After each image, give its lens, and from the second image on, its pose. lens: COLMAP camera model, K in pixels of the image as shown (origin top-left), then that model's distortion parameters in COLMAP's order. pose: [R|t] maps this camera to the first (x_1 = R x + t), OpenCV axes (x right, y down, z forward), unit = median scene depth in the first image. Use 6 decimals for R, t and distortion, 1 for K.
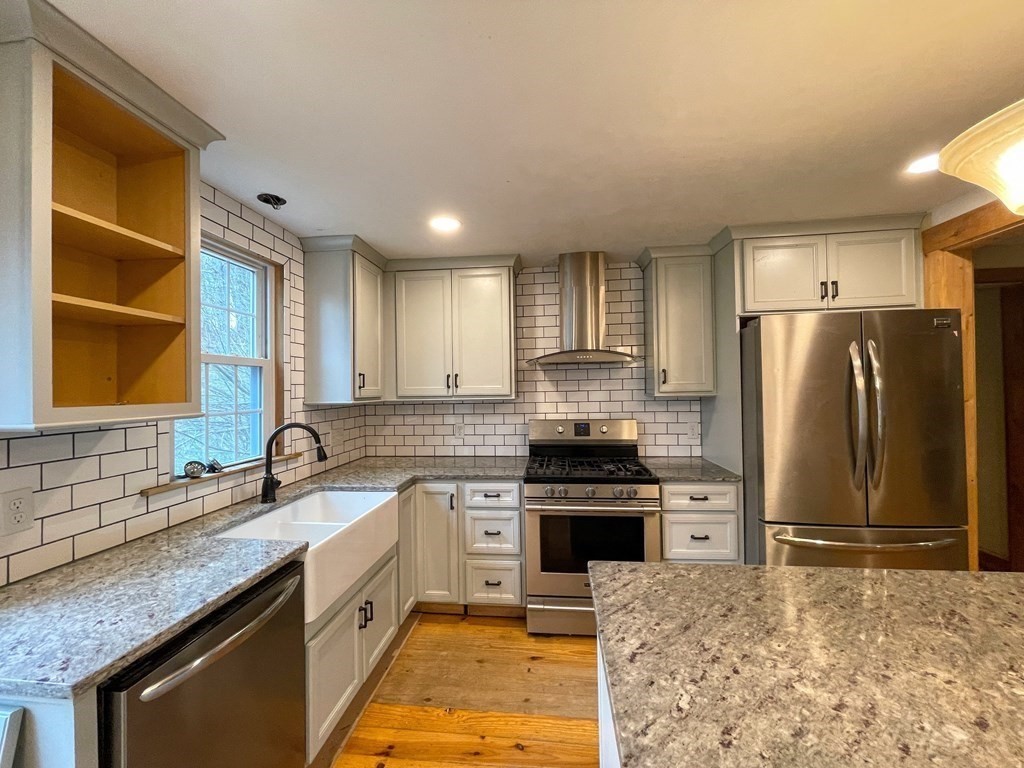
lens RADIAL K [[412.2, 0, 510.0], [0, 412.2, 382.4], [0, 0, 1]] dist [-0.002888, 0.000007]
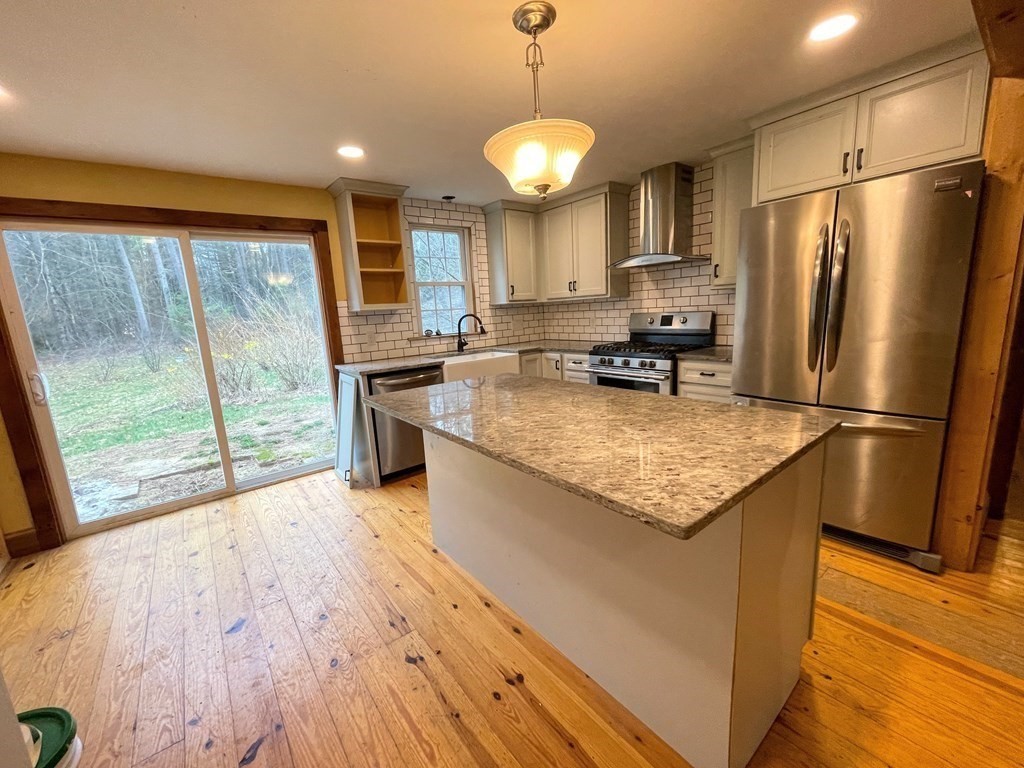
lens RADIAL K [[412.2, 0, 510.5], [0, 412.2, 385.4], [0, 0, 1]] dist [-0.002888, 0.000007]
pose [[0.706767, 0.108272, -0.699112, 0.883866], [0.053504, 0.977208, 0.205431, 0.032628], [0.705420, -0.182597, 0.684865, -0.238488]]
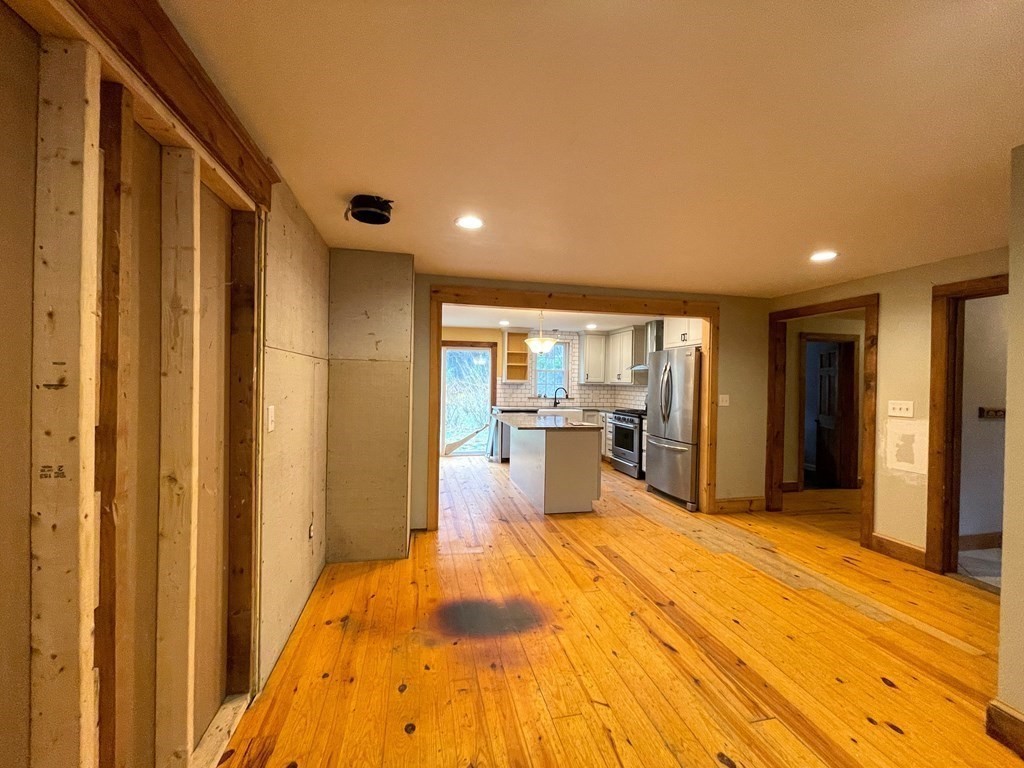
lens RADIAL K [[412.2, 0, 503.3], [0, 412.2, 387.4], [0, 0, 1]] dist [-0.002888, 0.000007]
pose [[0.314925, 0.036720, -0.948406, 2.424922], [-0.008023, 0.999319, 0.036028, -0.027764], [0.949083, -0.003737, 0.315005, -0.573119]]
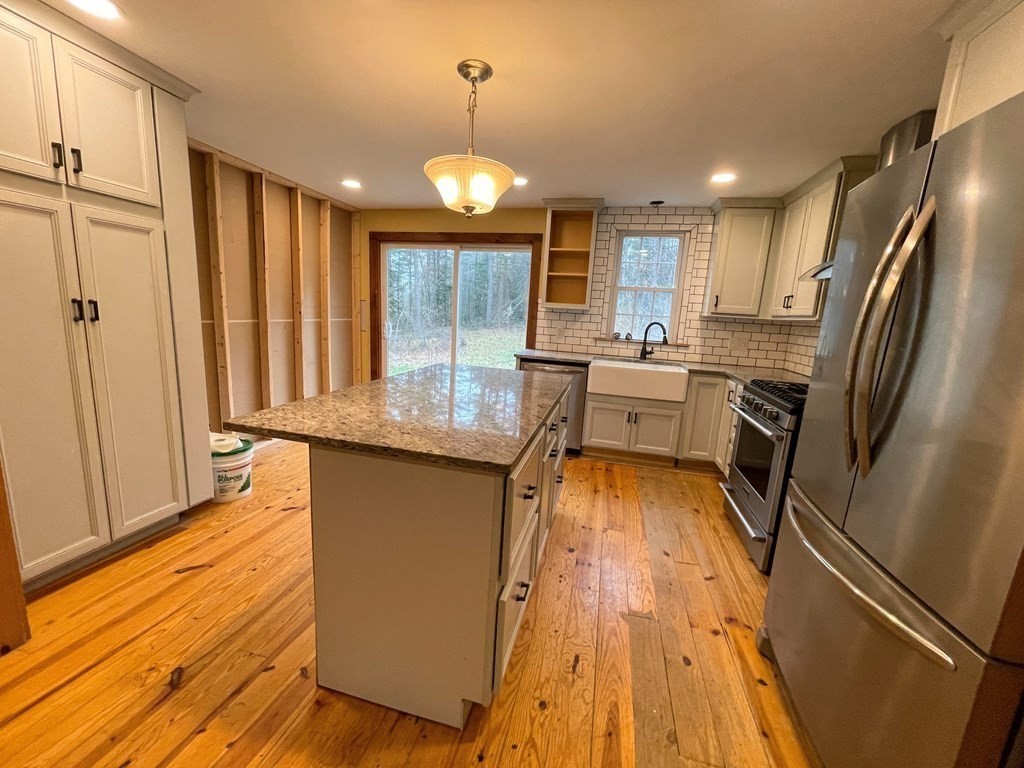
lens RADIAL K [[412.2, 0, 508.1], [0, 412.2, 387.1], [0, 0, 1]] dist [-0.002888, 0.000007]
pose [[-0.129890, 0.190471, -0.973062, 1.245049], [-0.041043, 0.979502, 0.197210, 0.038990], [0.990679, 0.065553, -0.119410, 0.483254]]
